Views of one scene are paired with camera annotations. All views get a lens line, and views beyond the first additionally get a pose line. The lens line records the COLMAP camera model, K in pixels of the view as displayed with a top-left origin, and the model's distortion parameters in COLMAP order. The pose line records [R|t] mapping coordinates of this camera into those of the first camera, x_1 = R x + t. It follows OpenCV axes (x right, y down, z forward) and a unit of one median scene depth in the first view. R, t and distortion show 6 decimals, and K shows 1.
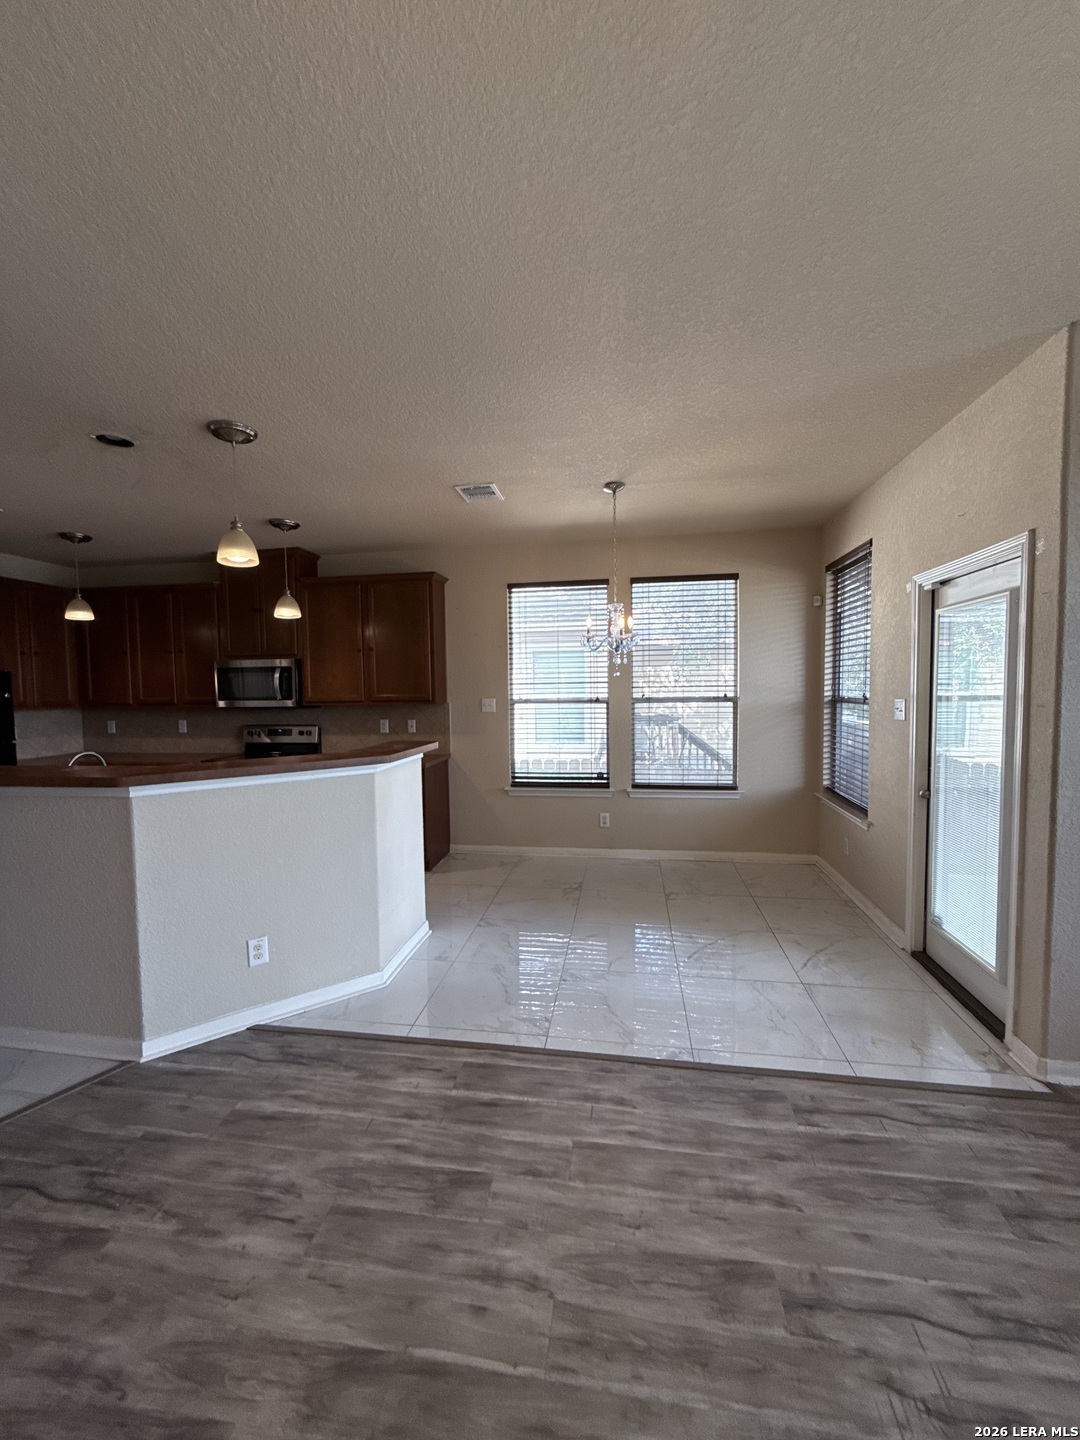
lens RADIAL K [[568.1, 0, 536.0], [0, 568.1, 722.0], [0, 0, 1]] dist [0.000737, -0.000103]
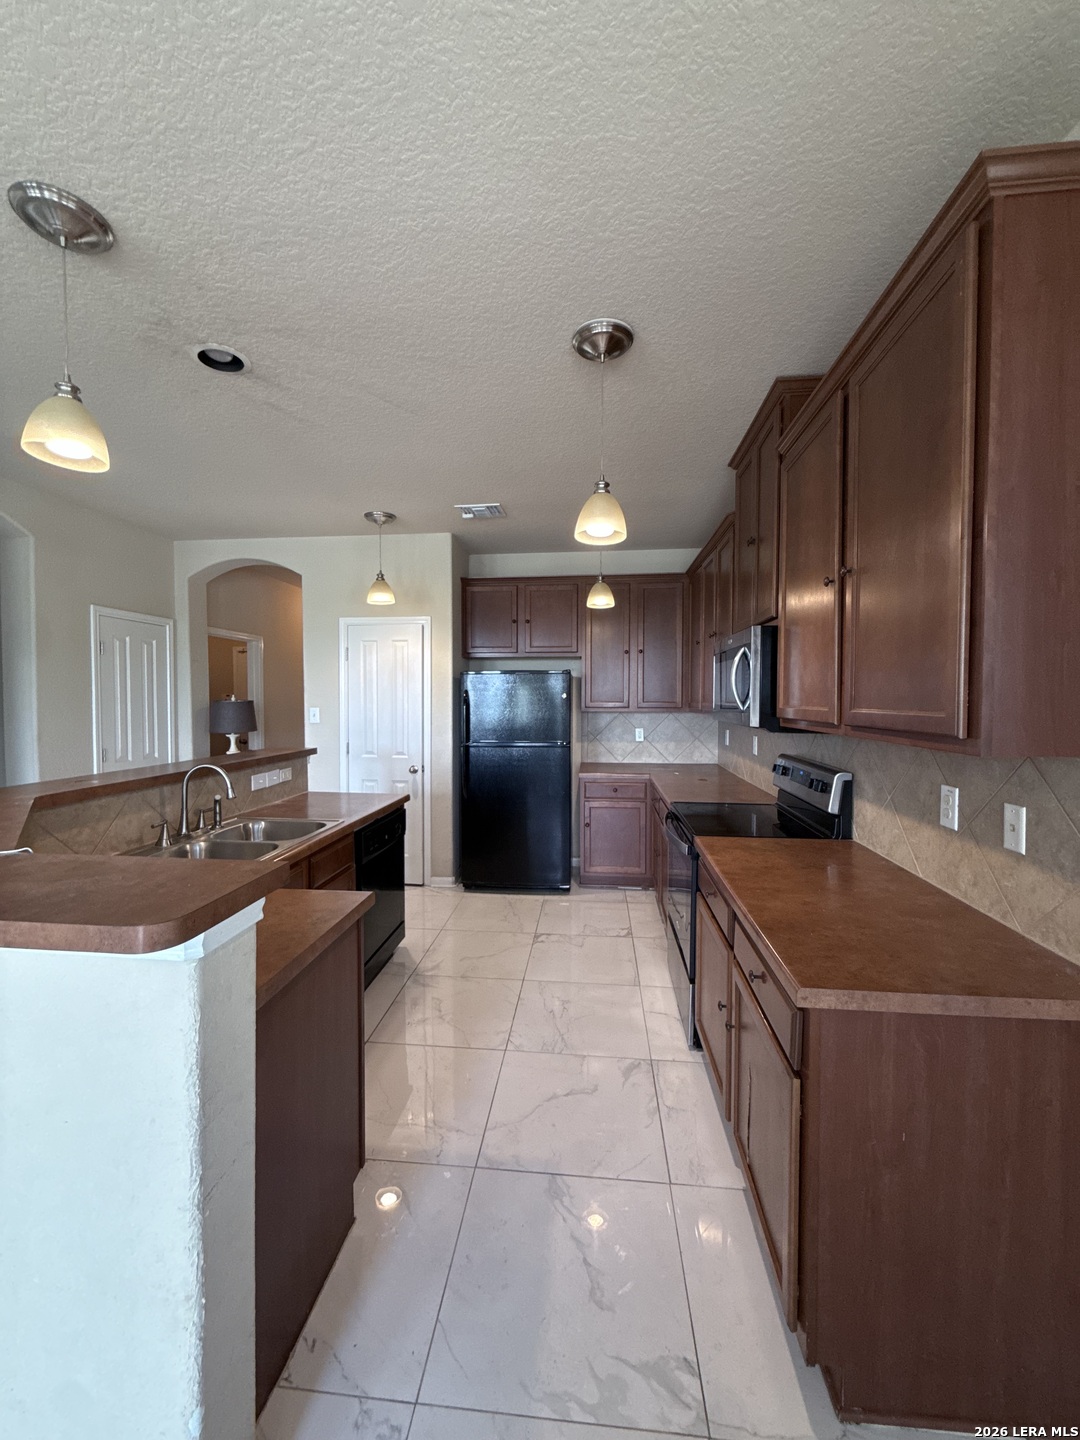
lens RADIAL K [[570.6, 0, 545.0], [0, 570.6, 719.0], [0, 0, 1]] dist [-0.000055, -0.000384]
pose [[0.064641, 0.051618, -0.996573, 0.067770], [-0.064113, 0.996813, 0.047472, -0.082538], [0.995847, 0.060825, 0.067744, 1.456334]]
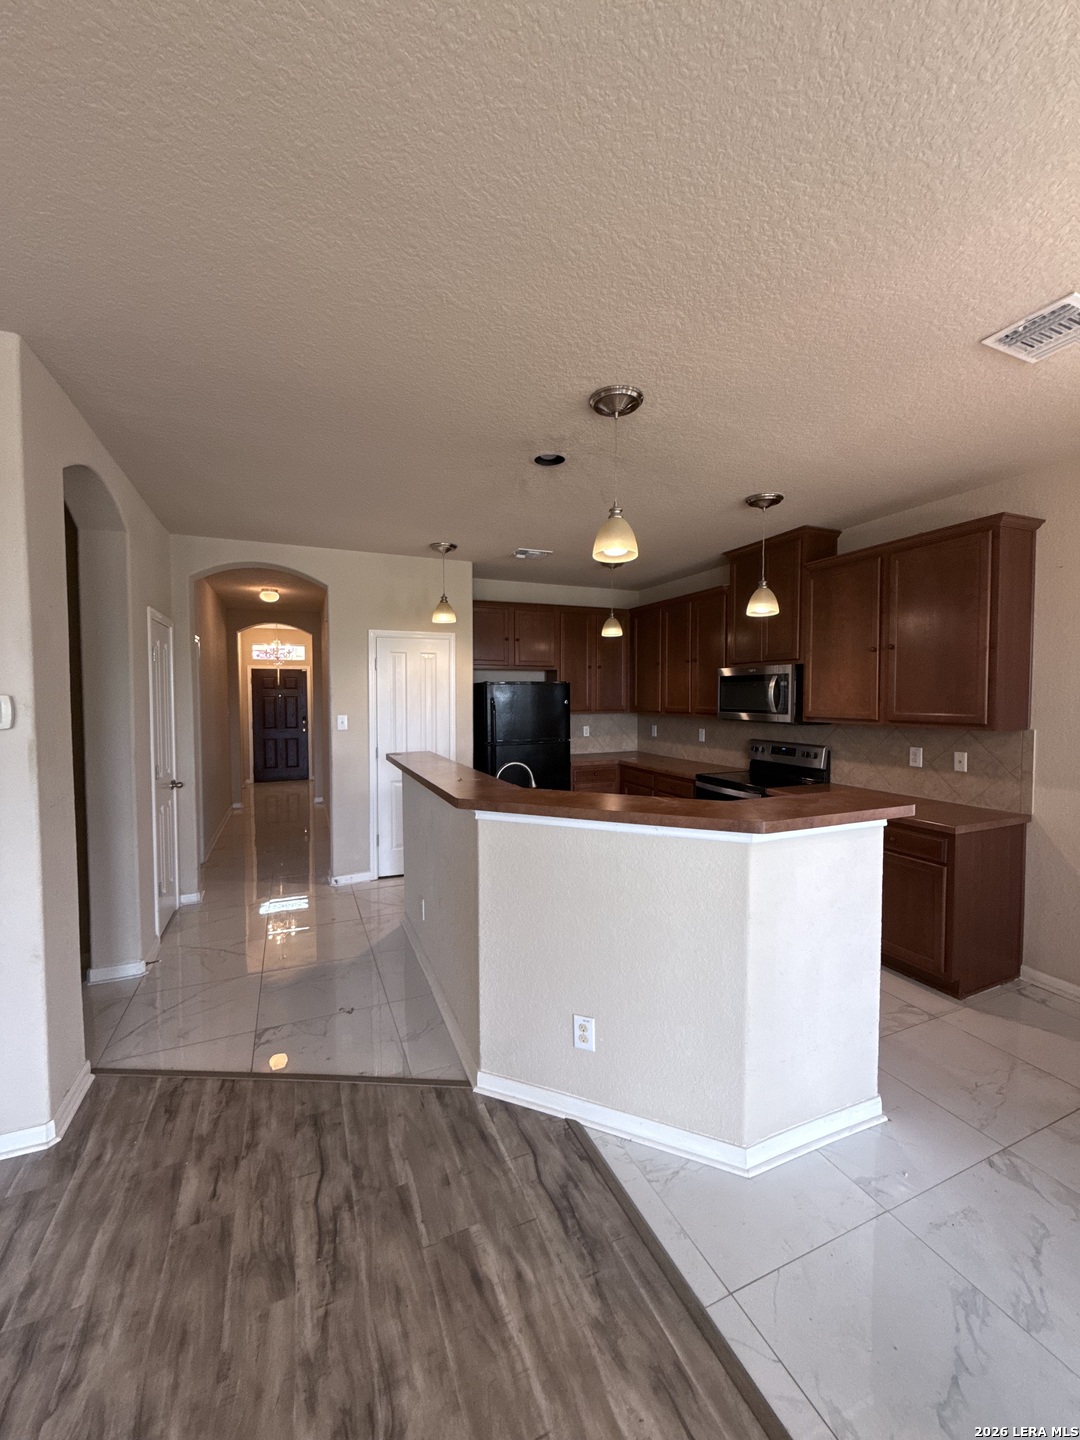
lens RADIAL K [[570.6, 0, 545.0], [0, 570.6, 719.0], [0, 0, 1]] dist [-0.000055, -0.000384]
pose [[0.540443, 0.048844, -0.839962, 0.135820], [-0.056540, 0.998165, 0.021665, -0.055094], [0.839479, 0.035782, 0.542213, 0.471717]]
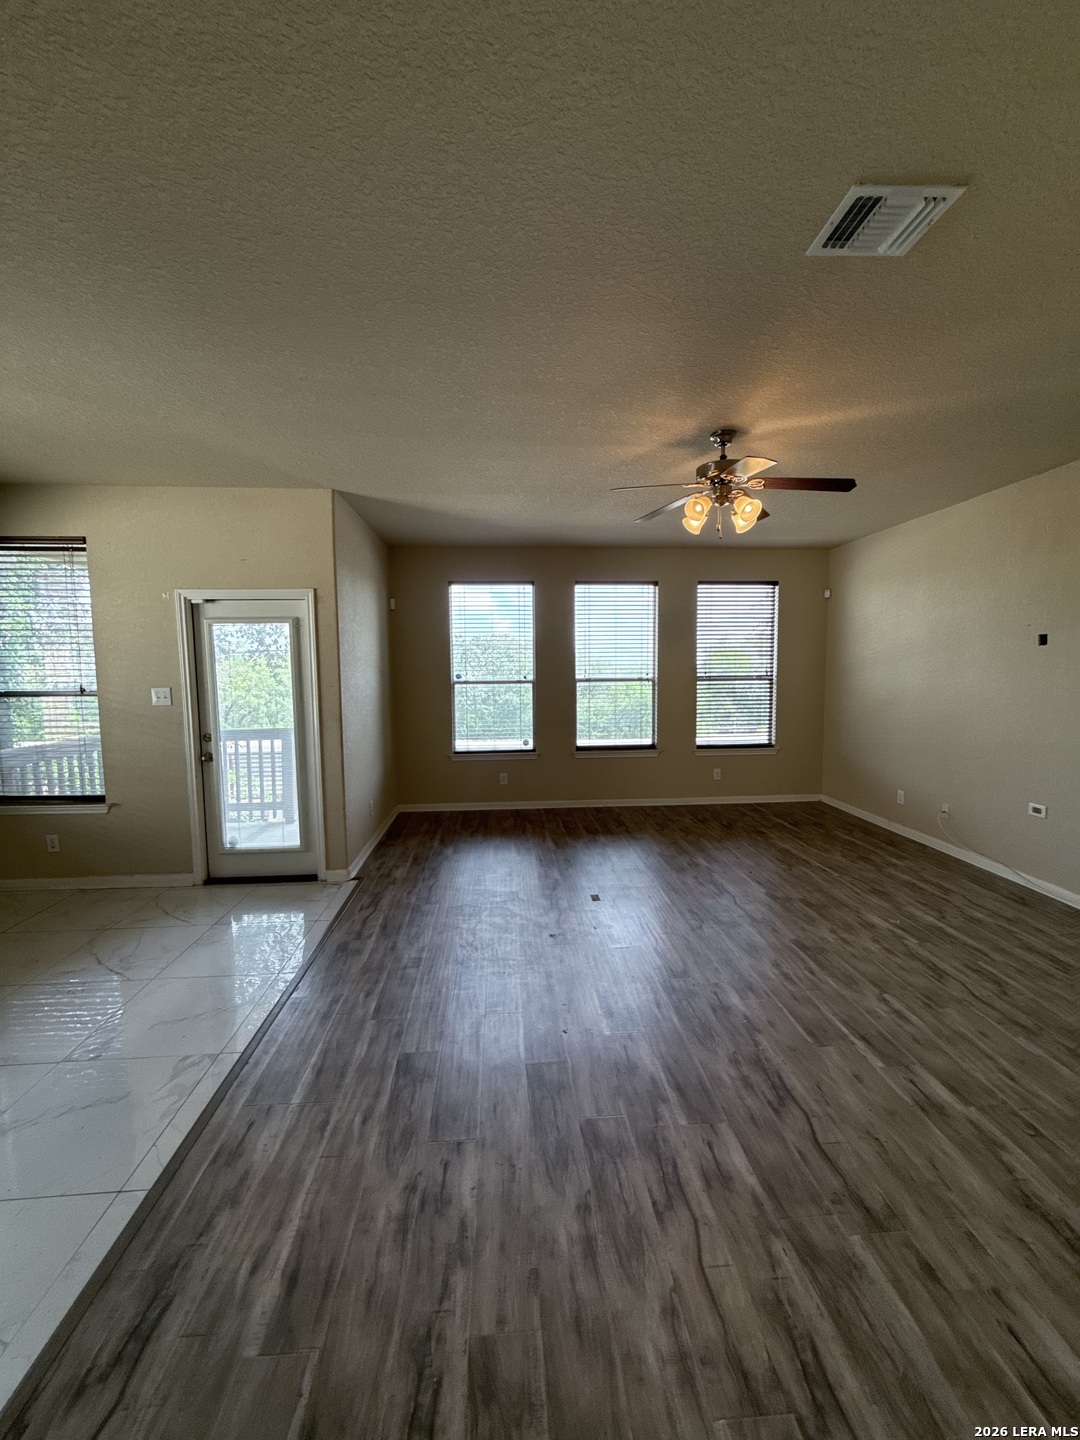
lens RADIAL K [[570.6, 0, 545.0], [0, 570.6, 719.0], [0, 0, 1]] dist [-0.000055, -0.000384]
pose [[-0.232026, -0.069418, 0.970229, -0.877204], [0.067596, 0.993888, 0.087276, -0.029903], [-0.970358, 0.085834, -0.225916, 0.589966]]
